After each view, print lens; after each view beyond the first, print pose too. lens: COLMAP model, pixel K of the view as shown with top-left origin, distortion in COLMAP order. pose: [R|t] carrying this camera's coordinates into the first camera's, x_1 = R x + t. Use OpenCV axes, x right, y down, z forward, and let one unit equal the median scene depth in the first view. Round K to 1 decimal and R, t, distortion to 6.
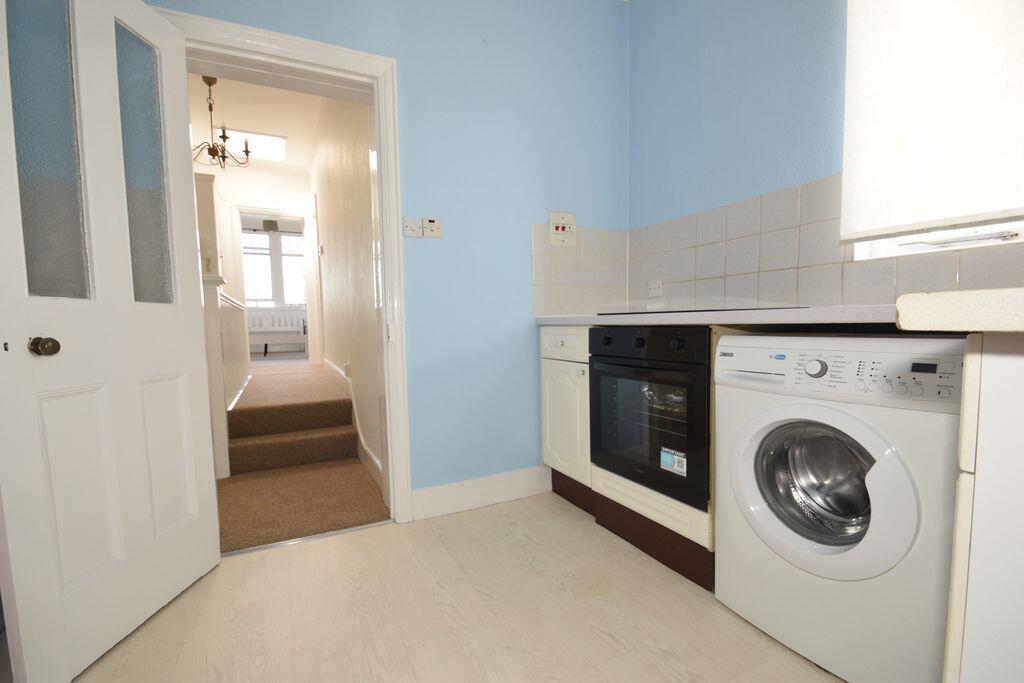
lens RADIAL K [[454.0, 0, 497.6], [0, 454.0, 355.5], [0, 0, 1]] dist [0.001290, 0.000072]
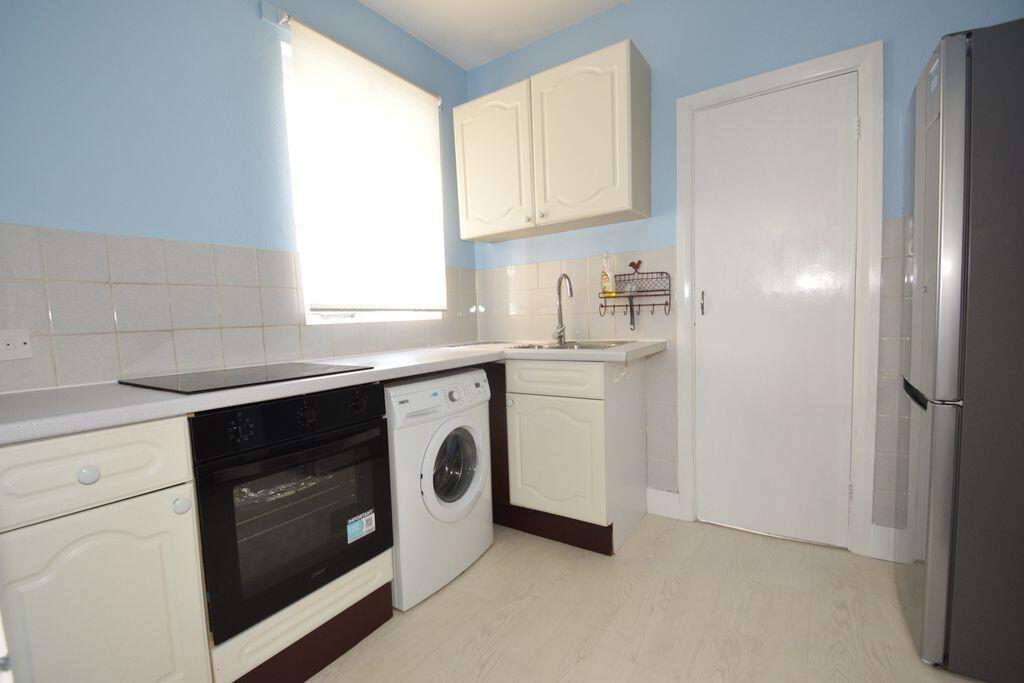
lens RADIAL K [[454.0, 0, 497.6], [0, 454.0, 355.5], [0, 0, 1]] dist [0.001290, 0.000072]
pose [[-0.491655, -0.026543, 0.870385, -0.545848], [0.112288, 0.989258, 0.093596, -0.170049], [-0.863520, 0.143751, -0.483393, 1.089129]]
